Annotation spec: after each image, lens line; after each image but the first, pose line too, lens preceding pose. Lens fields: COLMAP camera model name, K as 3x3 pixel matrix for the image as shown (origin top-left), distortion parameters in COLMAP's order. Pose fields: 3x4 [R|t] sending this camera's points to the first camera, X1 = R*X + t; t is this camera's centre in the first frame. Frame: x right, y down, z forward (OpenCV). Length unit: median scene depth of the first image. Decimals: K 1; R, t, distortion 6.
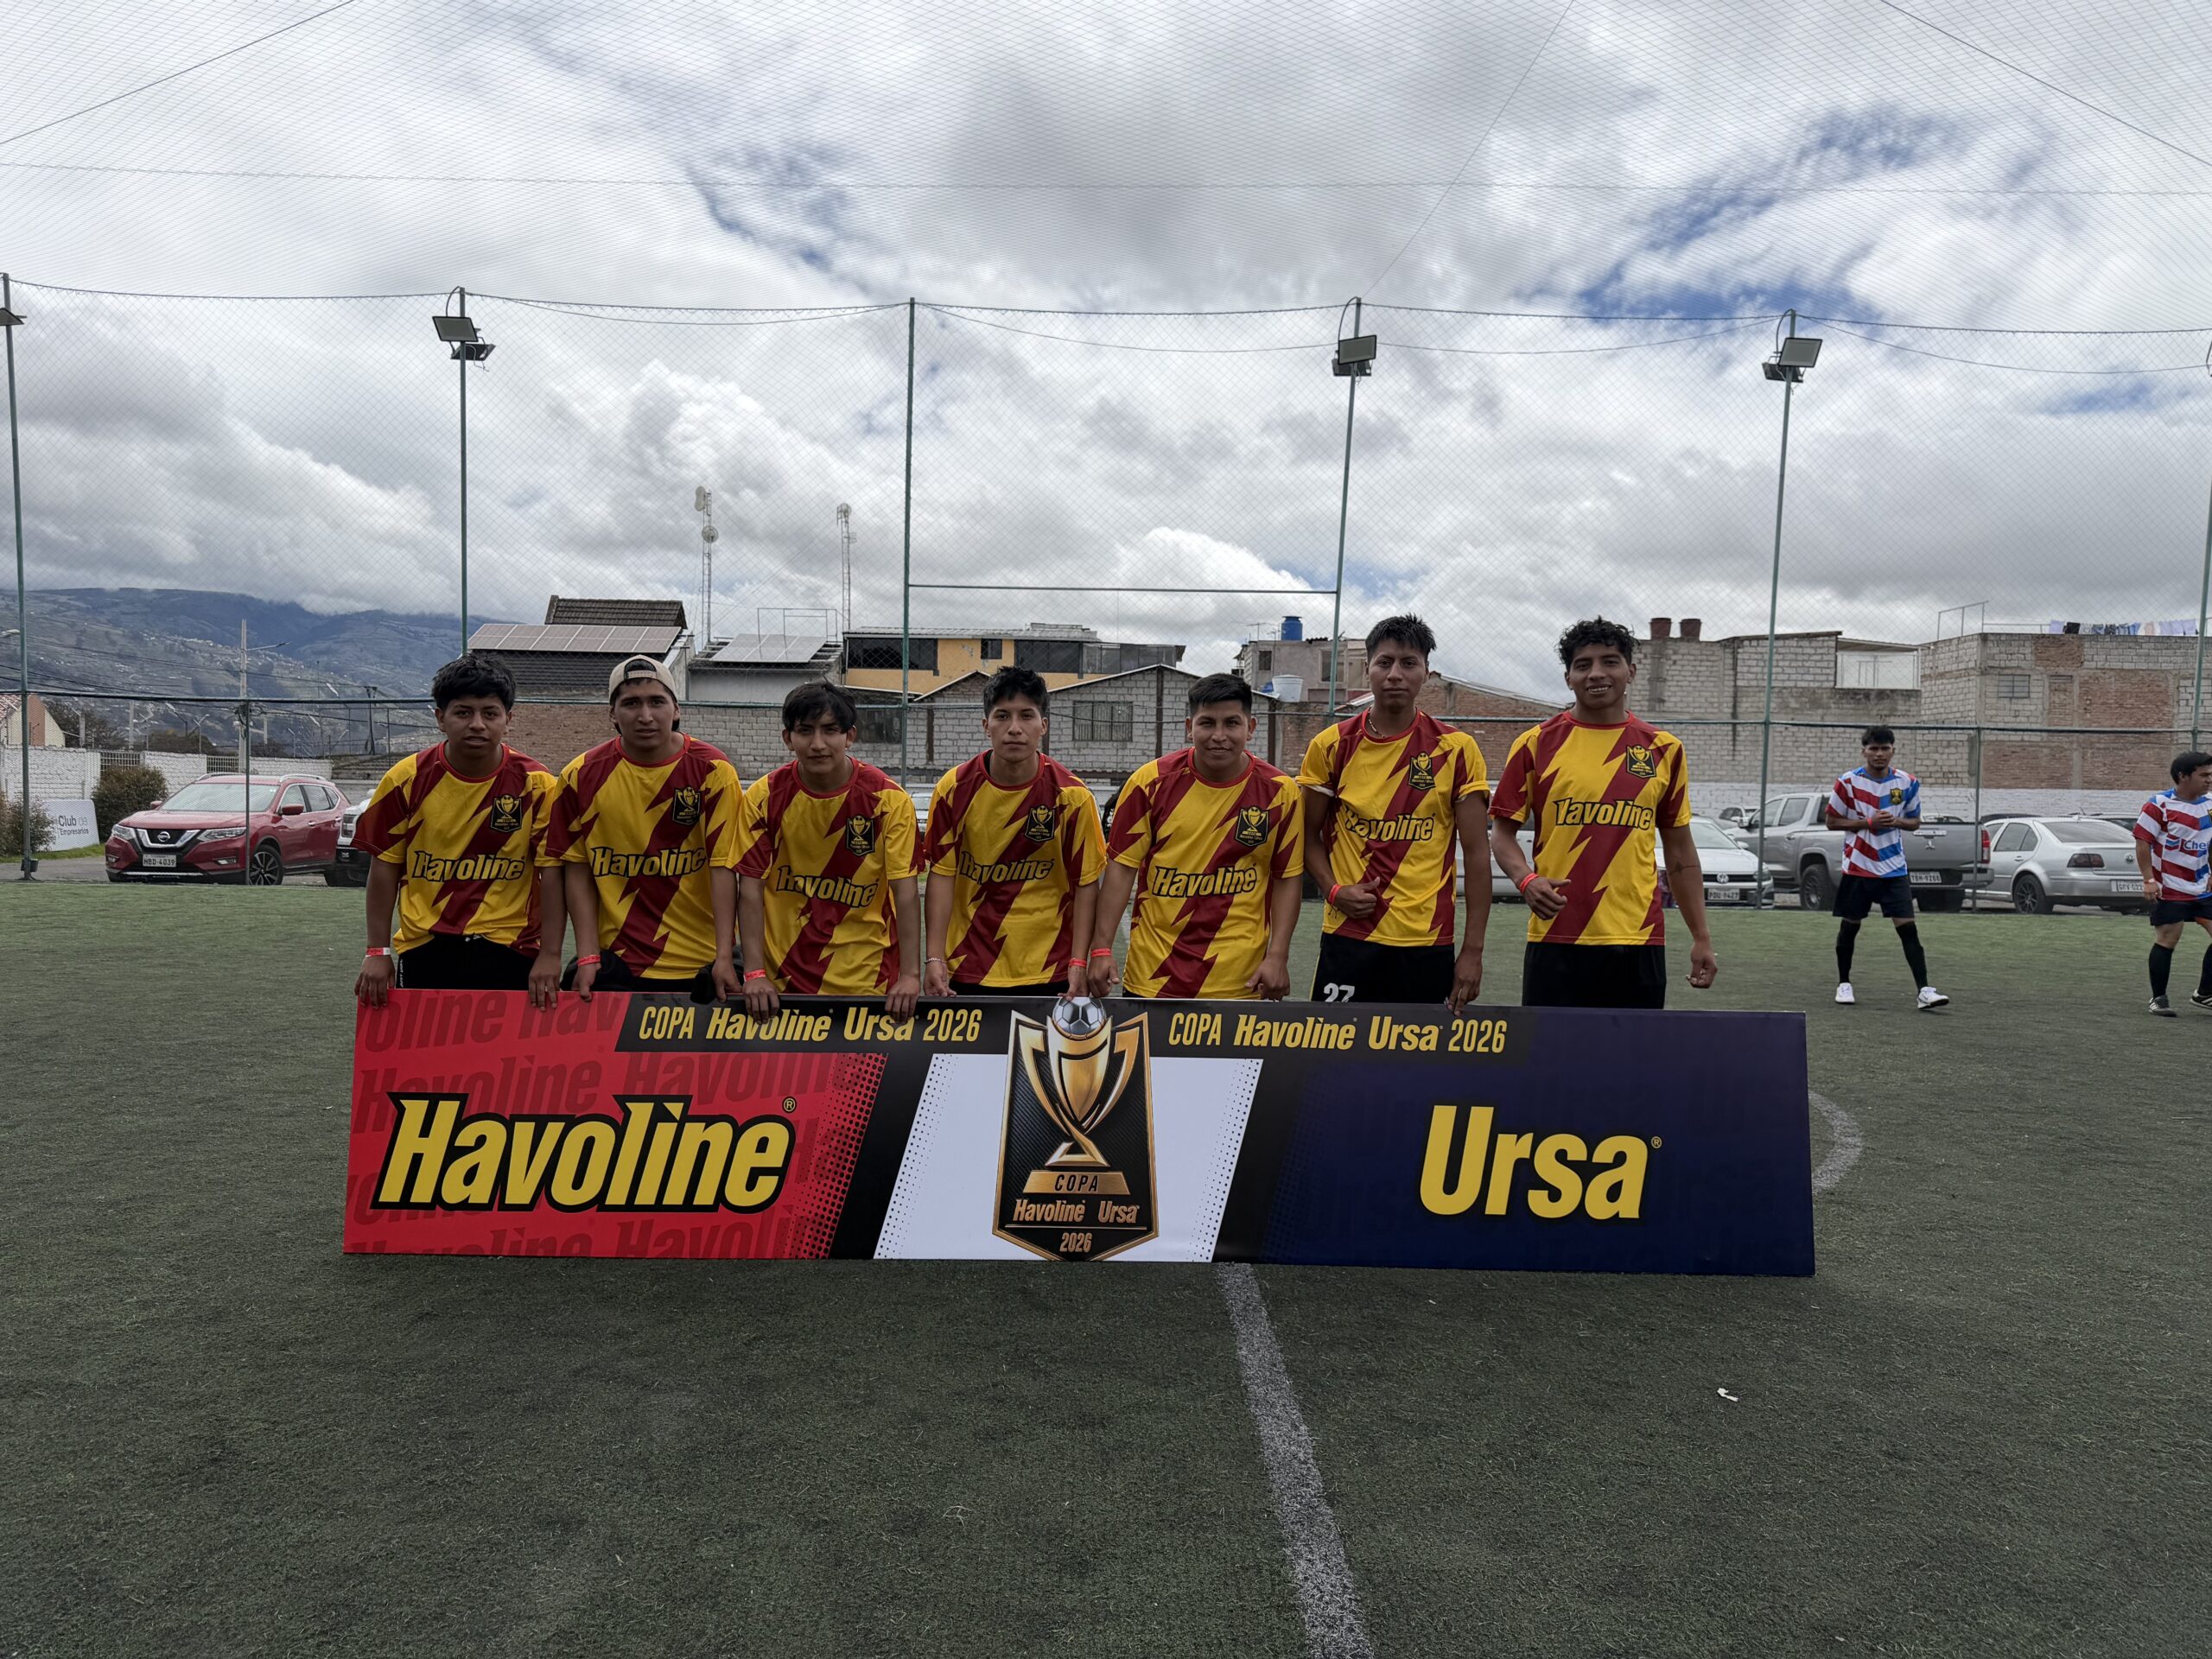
lens RADIAL K [[1314.1, 0, 1110.0], [0, 1314.1, 791.5], [0, 0, 1]] dist [0.054188, -0.072118]
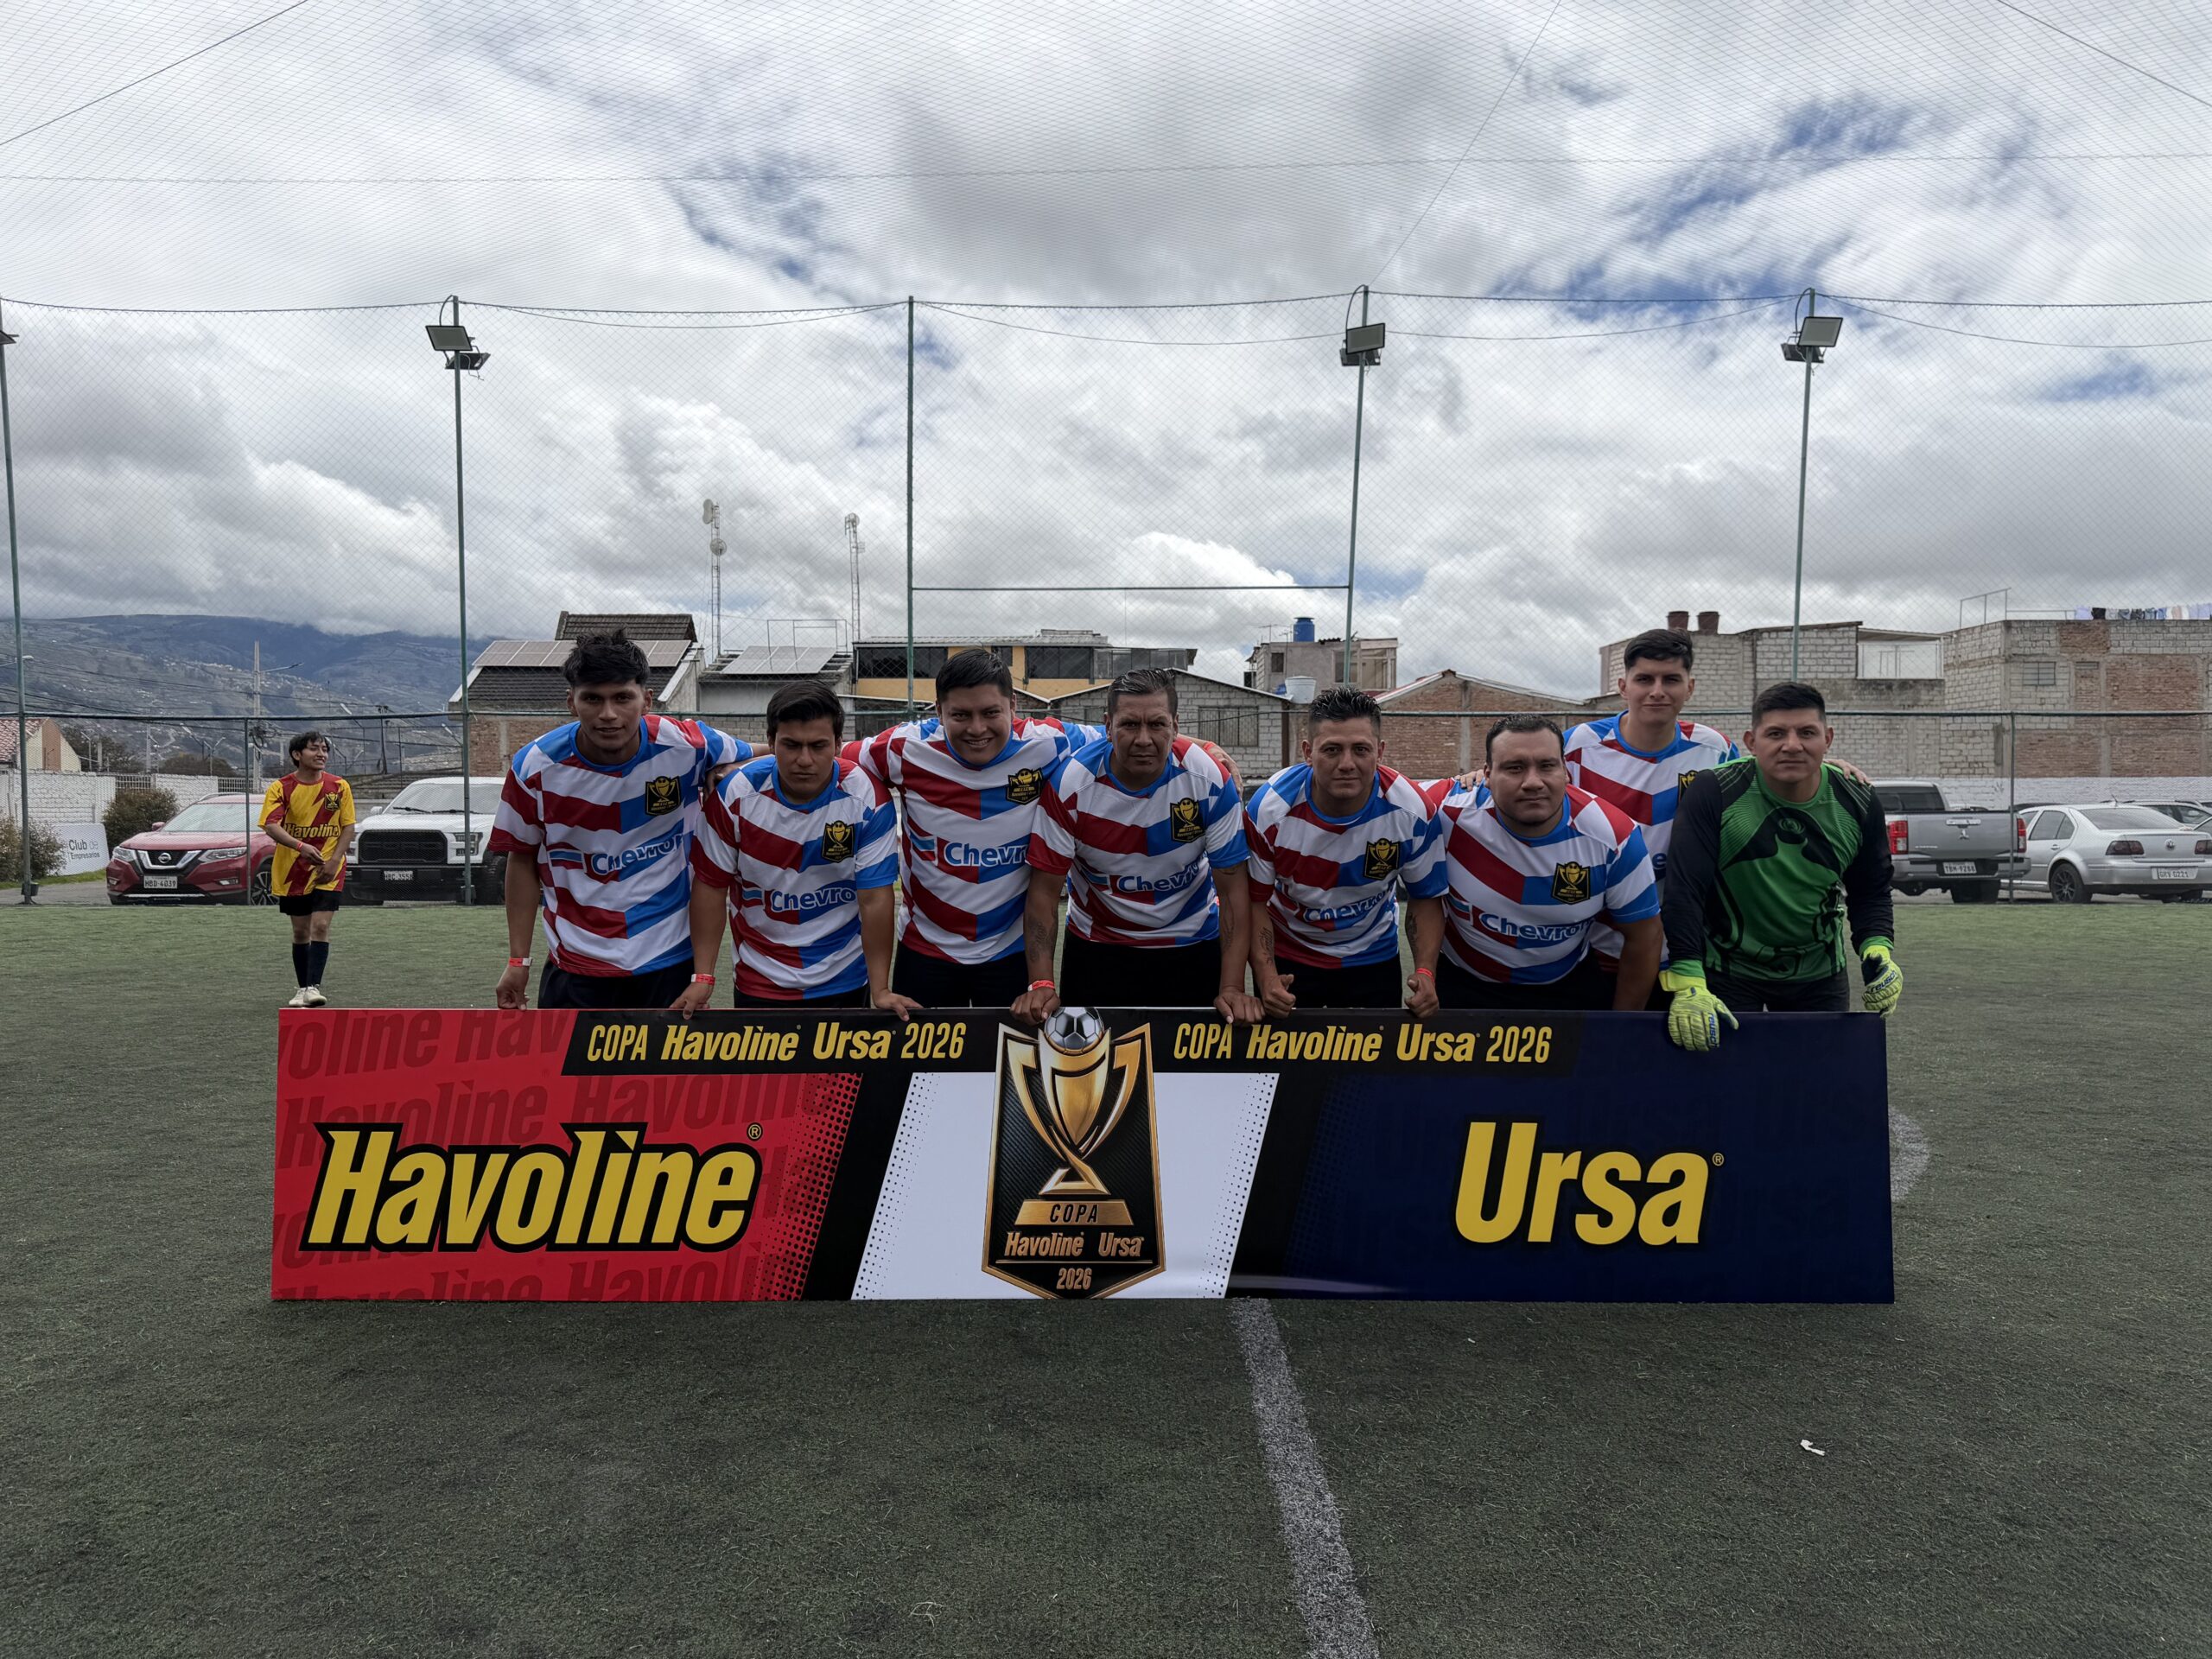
lens RADIAL K [[1248.2, 0, 1114.8], [0, 1248.2, 835.0], [0, 0, 1]] dist [0.041789, -0.055956]
pose [[0.999737, -0.017499, -0.014849, 0.019738], [0.017826, 0.999596, 0.022149, 0.019711], [0.014455, -0.022408, 0.999644, 0.149980]]
